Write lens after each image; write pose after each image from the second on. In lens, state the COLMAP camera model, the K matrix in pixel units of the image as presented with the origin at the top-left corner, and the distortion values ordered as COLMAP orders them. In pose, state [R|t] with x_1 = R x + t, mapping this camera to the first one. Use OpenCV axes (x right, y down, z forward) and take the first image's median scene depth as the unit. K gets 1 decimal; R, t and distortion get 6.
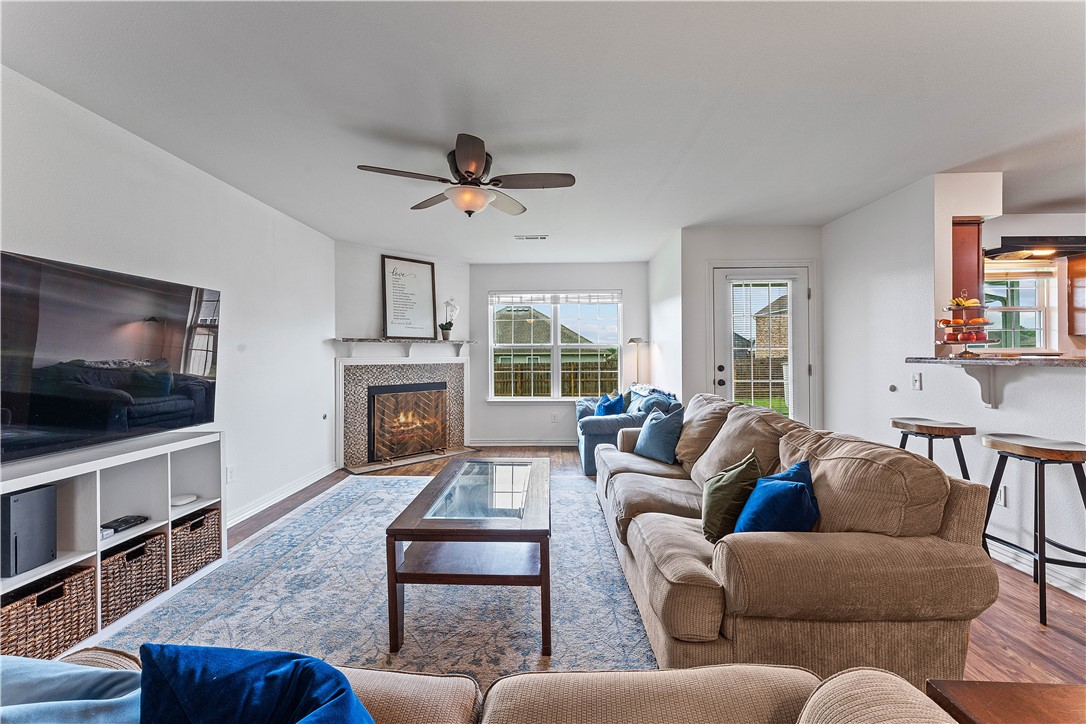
lens RADIAL K [[434.6, 0, 540.9], [0, 434.6, 353.6], [0, 0, 1]] dist [-0.000896, -0.000082]
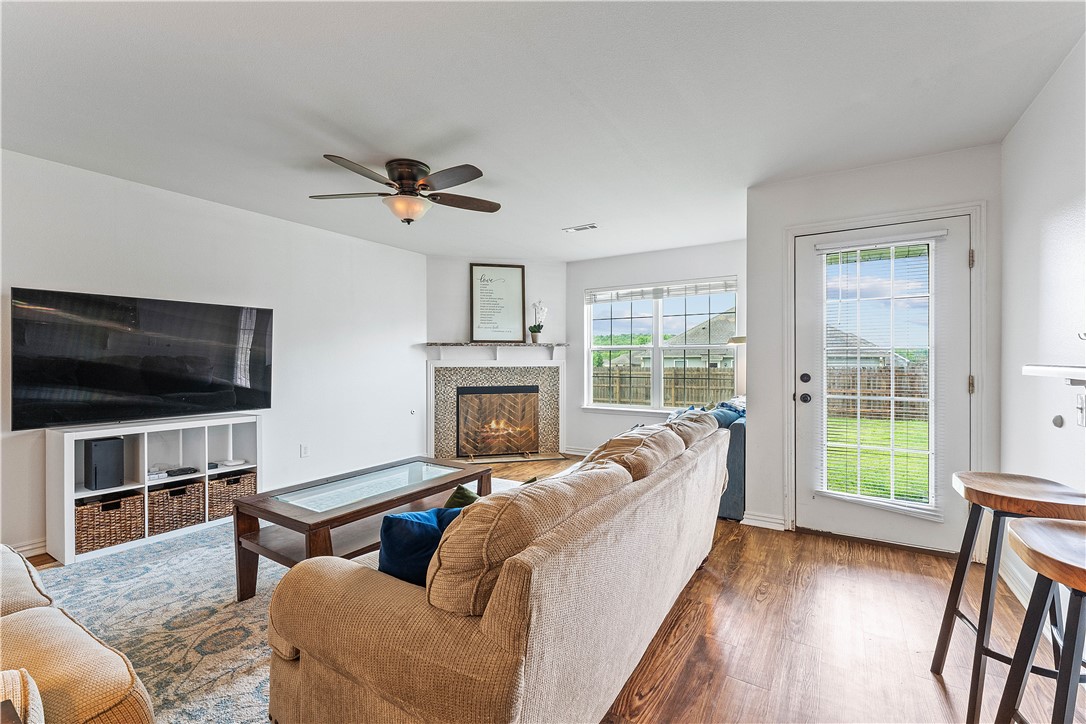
lens RADIAL K [[466.6, 0, 543.0], [0, 466.6, 362.0], [0, 0, 1]] dist [0.000086, 0.000014]
pose [[0.856794, 0.006580, -0.515616, 0.431173], [-0.000311, 0.999925, 0.012245, -0.000840], [0.515658, -0.010332, 0.856732, 0.130363]]
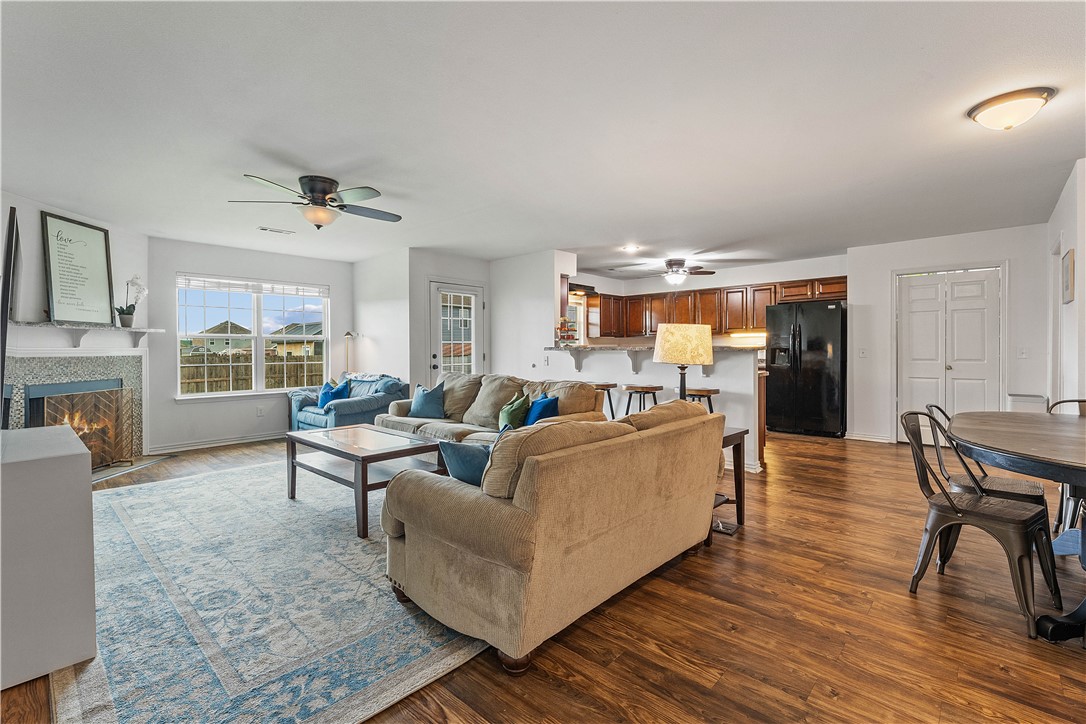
lens RADIAL K [[481.0, 0, 535.9], [0, 481.0, 352.9], [0, 0, 1]] dist [-0.000423, -0.000282]
pose [[0.665709, -0.003854, 0.746202, -0.481143], [-0.002048, 0.999973, 0.006991, 0.011962], [-0.746209, -0.006182, 0.665683, -0.225112]]
